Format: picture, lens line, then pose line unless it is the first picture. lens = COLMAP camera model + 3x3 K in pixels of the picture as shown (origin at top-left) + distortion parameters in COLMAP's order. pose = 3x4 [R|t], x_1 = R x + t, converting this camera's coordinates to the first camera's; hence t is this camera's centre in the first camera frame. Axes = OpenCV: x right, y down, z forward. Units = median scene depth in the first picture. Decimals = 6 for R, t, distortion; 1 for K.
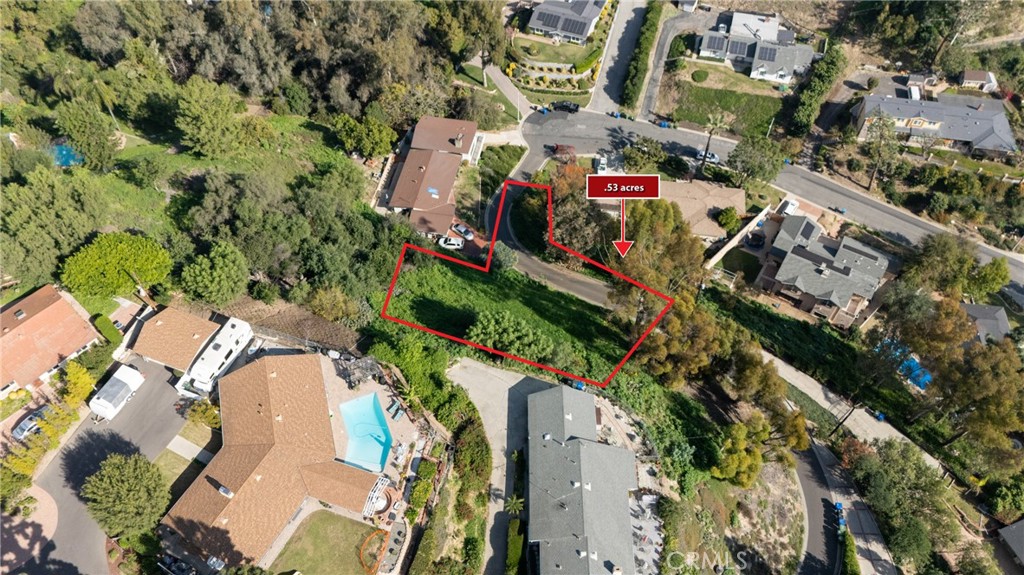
lens RADIAL K [[752.0, 0, 512.0], [0, 752.0, 287.5], [0, 0, 1]] dist [0.071992, -0.069154]
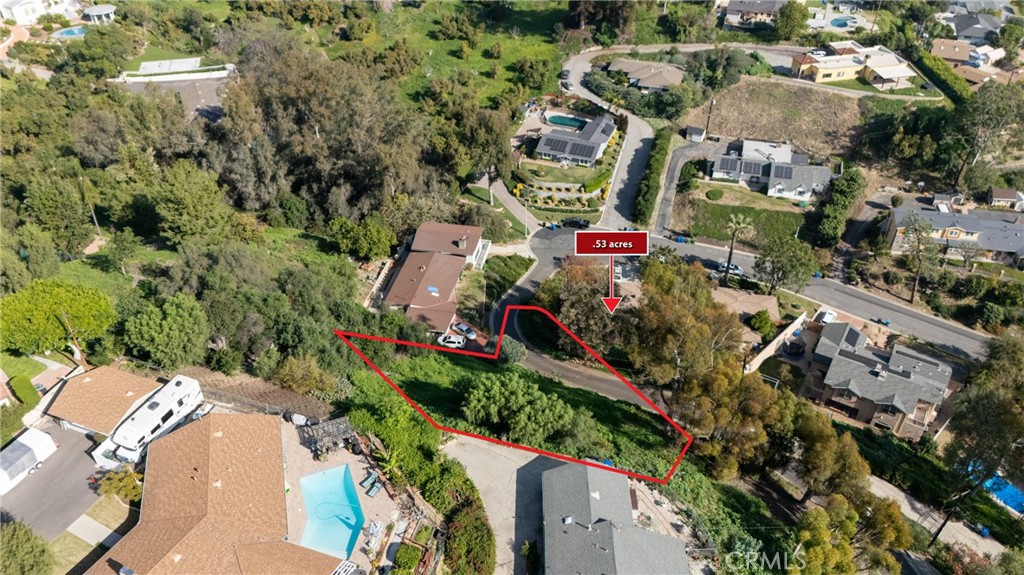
lens RADIAL K [[752.0, 0, 512.0], [0, 752.0, 287.5], [0, 0, 1]] dist [0.071992, -0.069154]
pose [[0.999973, 0.000298, -0.007380, -0.002723], [-0.002287, 0.962557, -0.271071, 0.112210], [0.007023, 0.271081, 0.962531, 0.124939]]
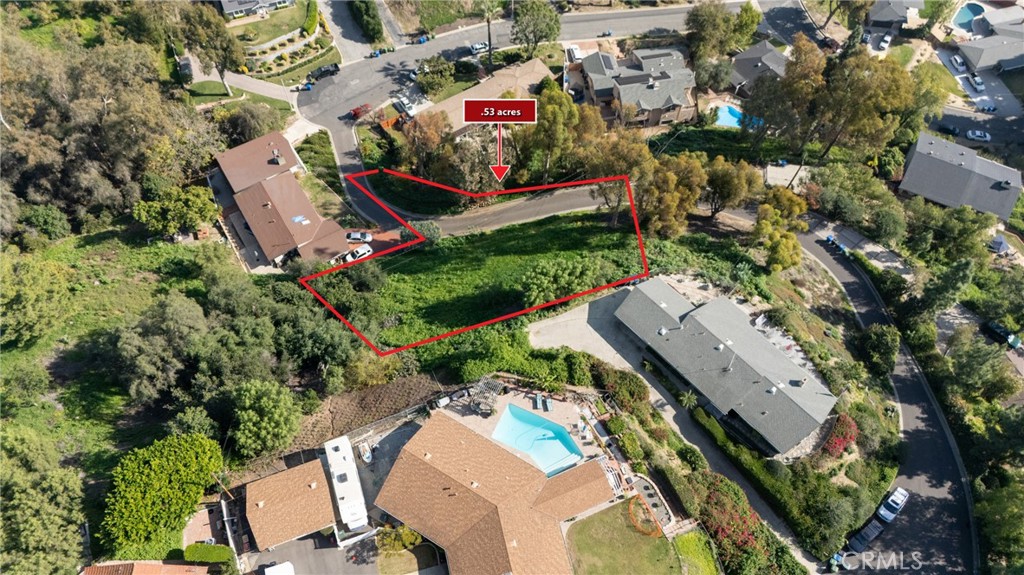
lens RADIAL K [[752.0, 0, 512.0], [0, 752.0, 287.5], [0, 0, 1]] dist [0.071992, -0.069154]
pose [[0.740283, -0.574842, 0.348623, -0.270660], [0.536151, 0.817652, 0.209731, -0.112346], [-0.405615, 0.031654, 0.913496, 0.085093]]
